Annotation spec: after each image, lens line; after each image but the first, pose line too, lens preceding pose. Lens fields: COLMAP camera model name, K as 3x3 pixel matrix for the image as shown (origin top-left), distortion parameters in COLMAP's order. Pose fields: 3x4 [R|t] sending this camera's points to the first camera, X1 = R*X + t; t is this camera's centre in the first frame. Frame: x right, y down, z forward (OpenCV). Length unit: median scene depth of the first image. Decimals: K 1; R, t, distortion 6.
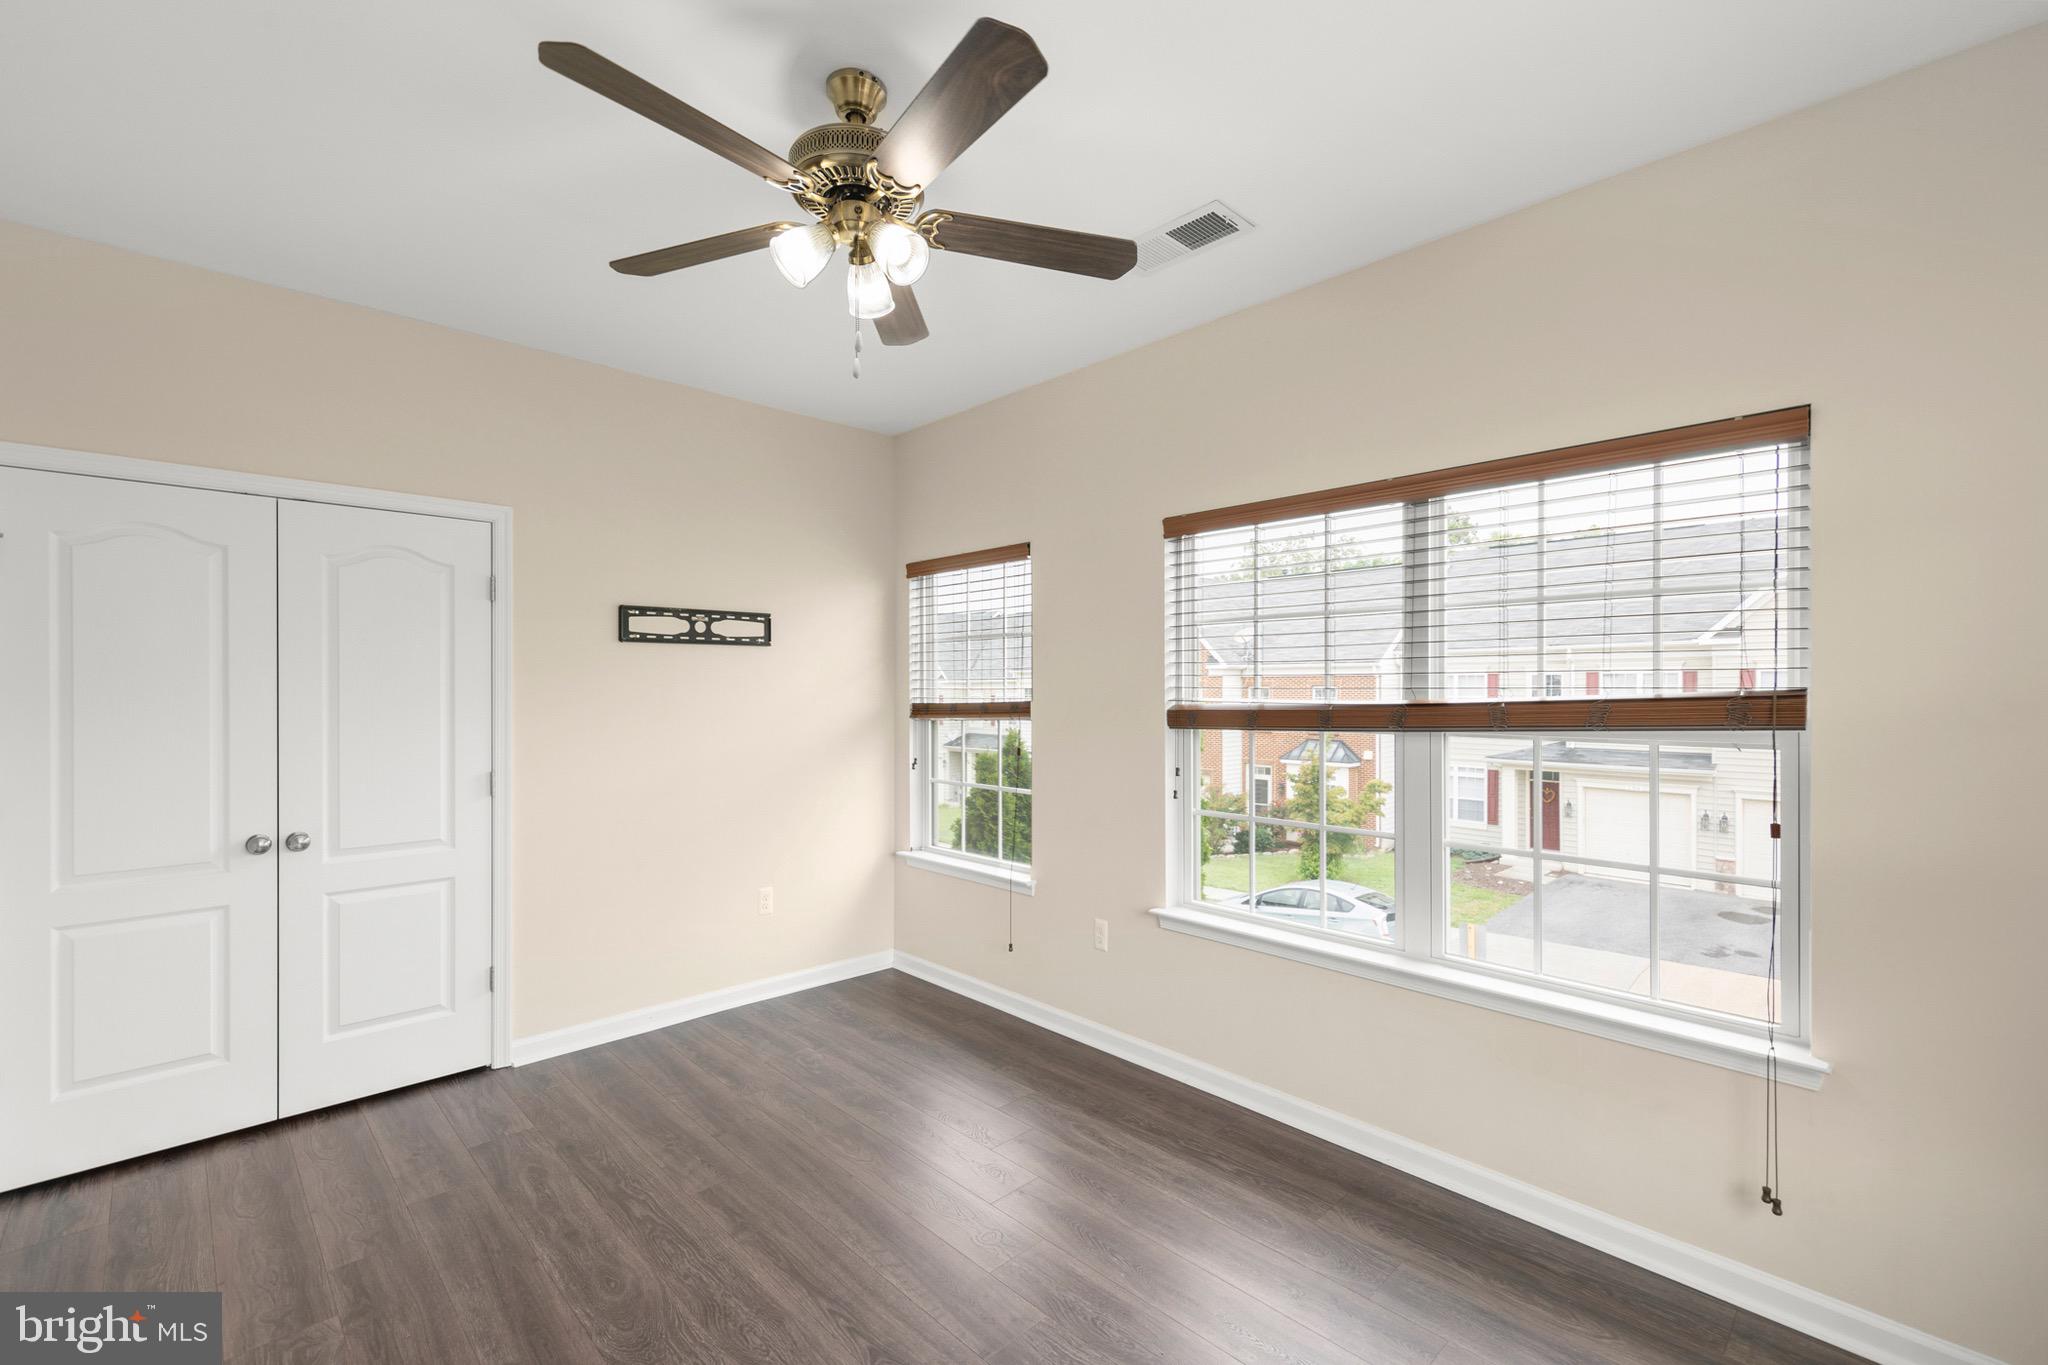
lens RADIAL K [[864.9, 0, 1021.9], [0, 864.9, 677.1], [0, 0, 1]] dist [0.004174, 0.000362]
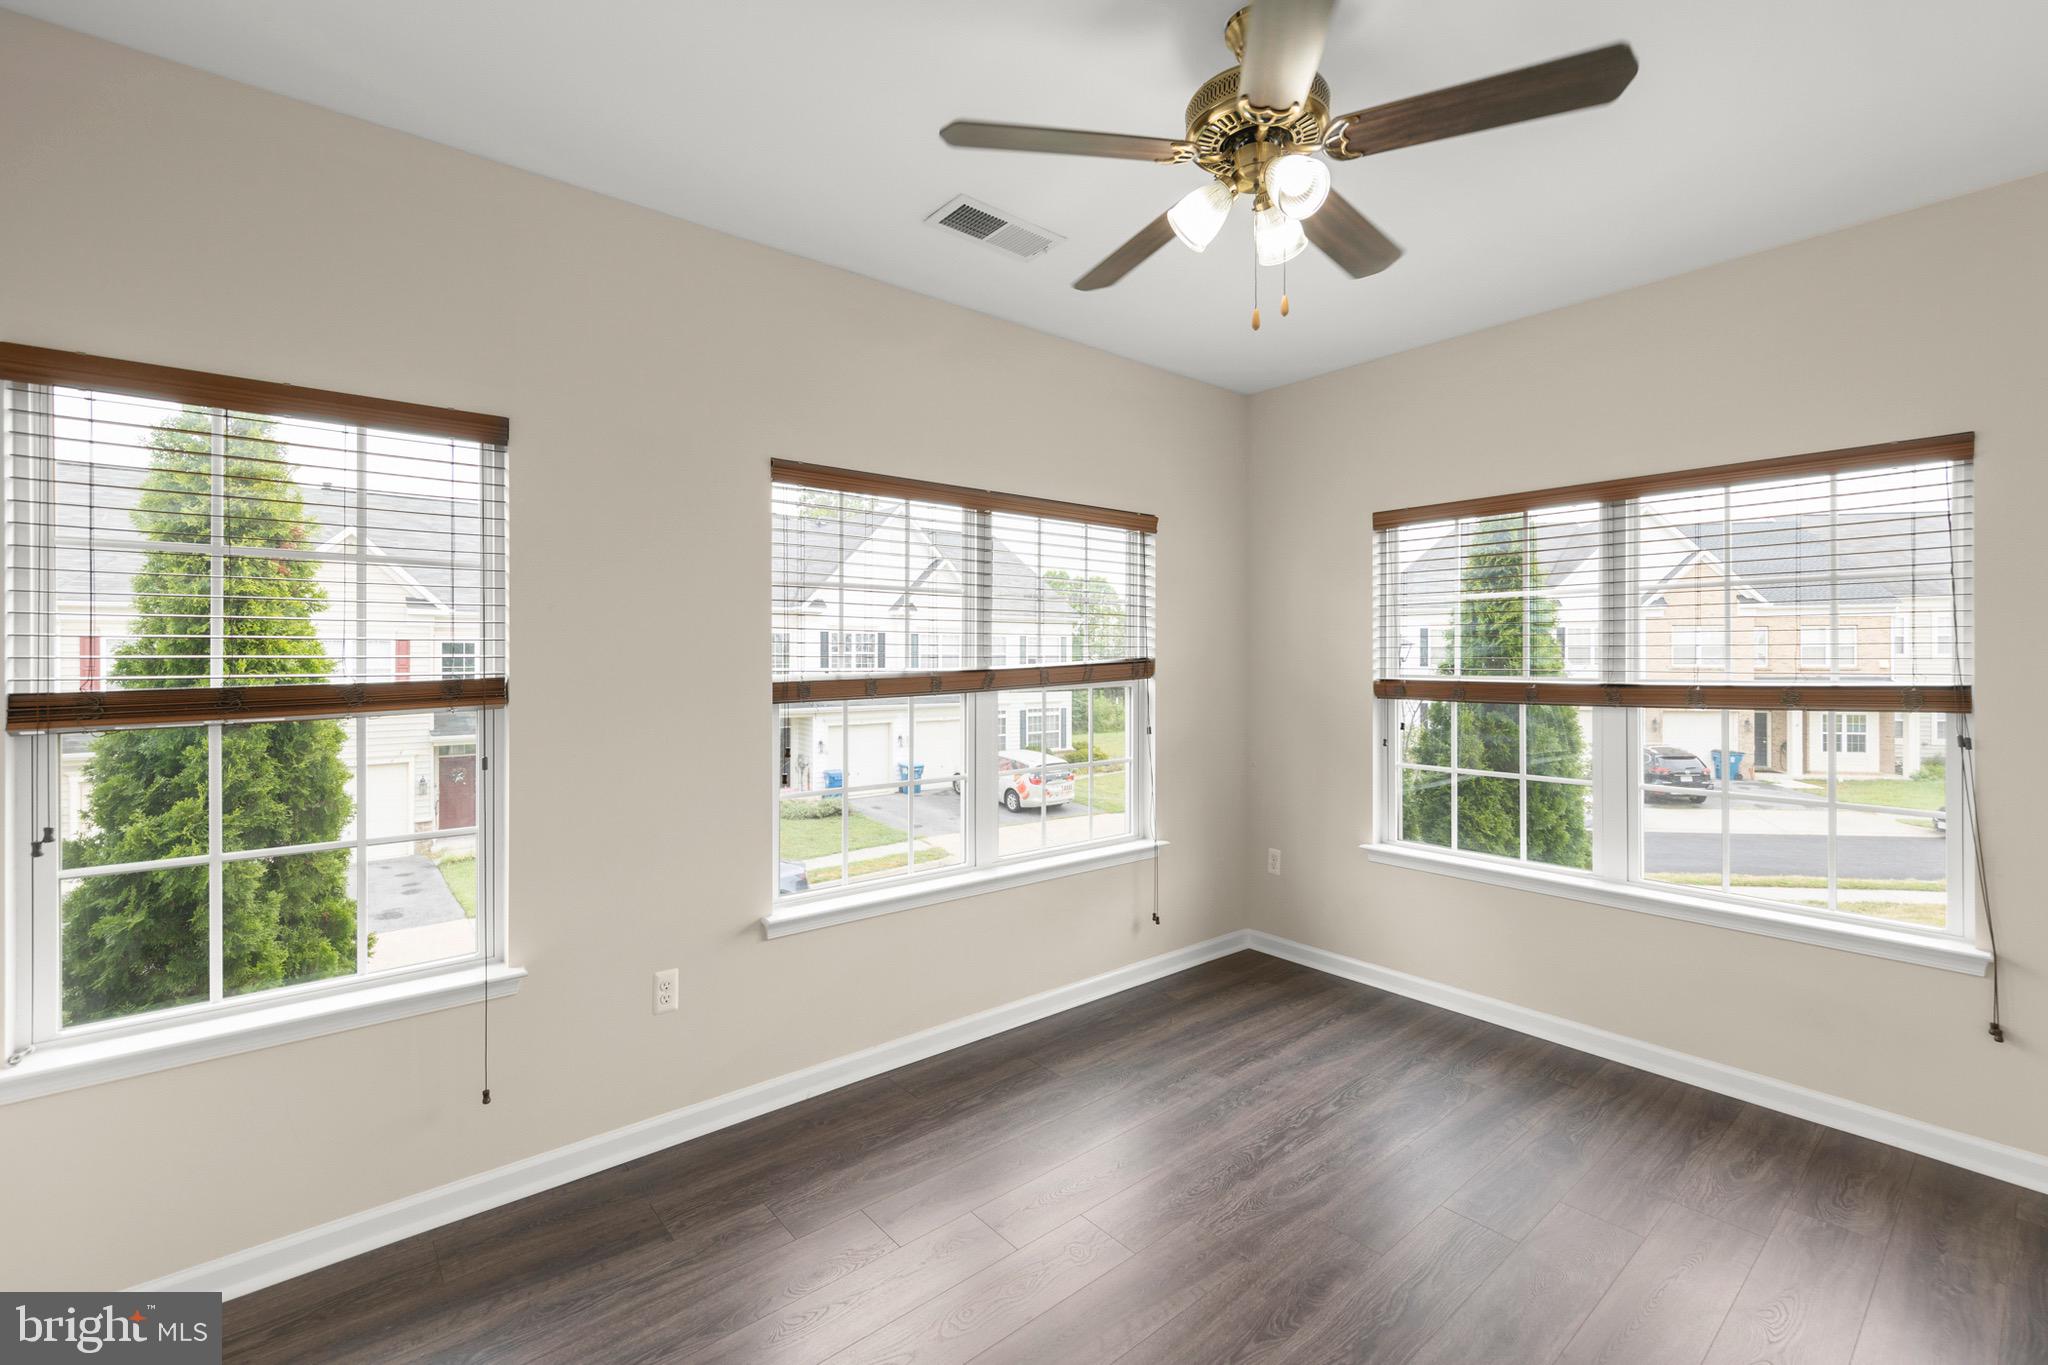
lens RADIAL K [[874.5, 0, 996.2], [0, 874.5, 663.0], [0, 0, 1]] dist [0.004140, 0.000010]
pose [[0.090763, -0.005666, 0.995856, -0.782657], [-0.012629, 0.999897, 0.006840, 0.011200], [-0.995792, -0.013198, 0.090682, 0.820408]]
